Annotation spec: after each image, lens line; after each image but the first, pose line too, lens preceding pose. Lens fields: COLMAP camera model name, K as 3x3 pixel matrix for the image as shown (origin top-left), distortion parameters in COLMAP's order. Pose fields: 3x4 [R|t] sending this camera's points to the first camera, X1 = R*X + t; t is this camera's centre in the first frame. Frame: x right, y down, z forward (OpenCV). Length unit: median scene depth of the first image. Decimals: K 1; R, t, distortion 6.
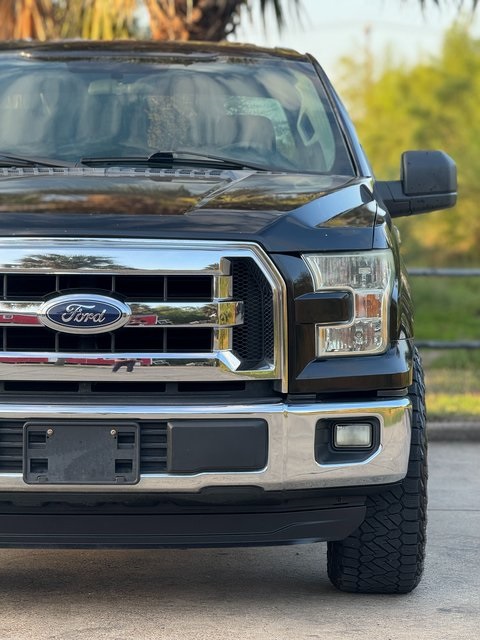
lens RADIAL K [[2279.6, 0, 242.8], [0, 2279.6, 320.9], [0, 0, 1]] dist [0.291152, 0.000000]
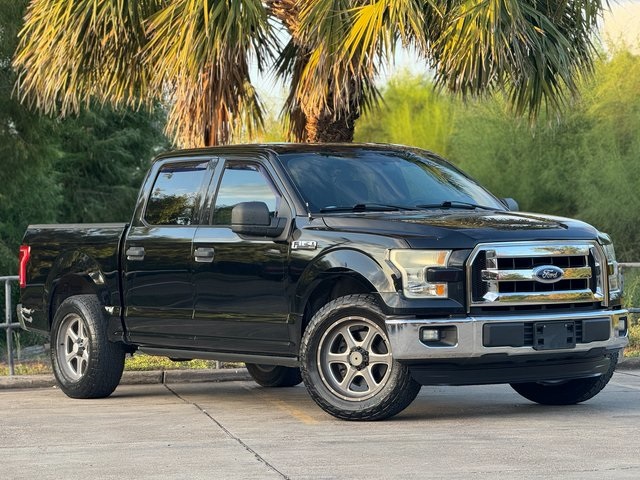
lens RADIAL K [[2279.6, 0, 325.4], [0, 2279.6, 240.1], [0, 0, 1]] dist [0.291152, 0.000000]
pose [[0.826270, -0.028839, 0.562535, -1.494021], [0.056332, 0.997912, -0.031585, 0.021918], [-0.560450, 0.057786, 0.826170, -0.727084]]
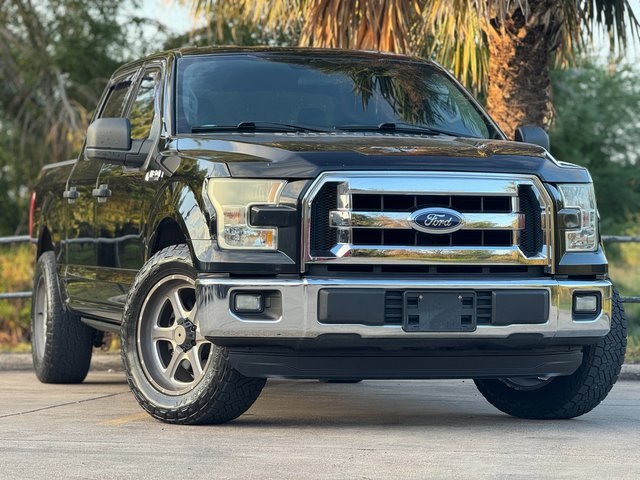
lens RADIAL K [[2279.6, 0, 318.0], [0, 2279.6, 240.0], [0, 0, 1]] dist [0.291152, 0.000000]
pose [[0.962537, -0.000560, 0.271149, -0.549539], [0.014204, 0.998729, -0.048357, 0.081003], [-0.270778, 0.050397, 0.961322, -0.430840]]
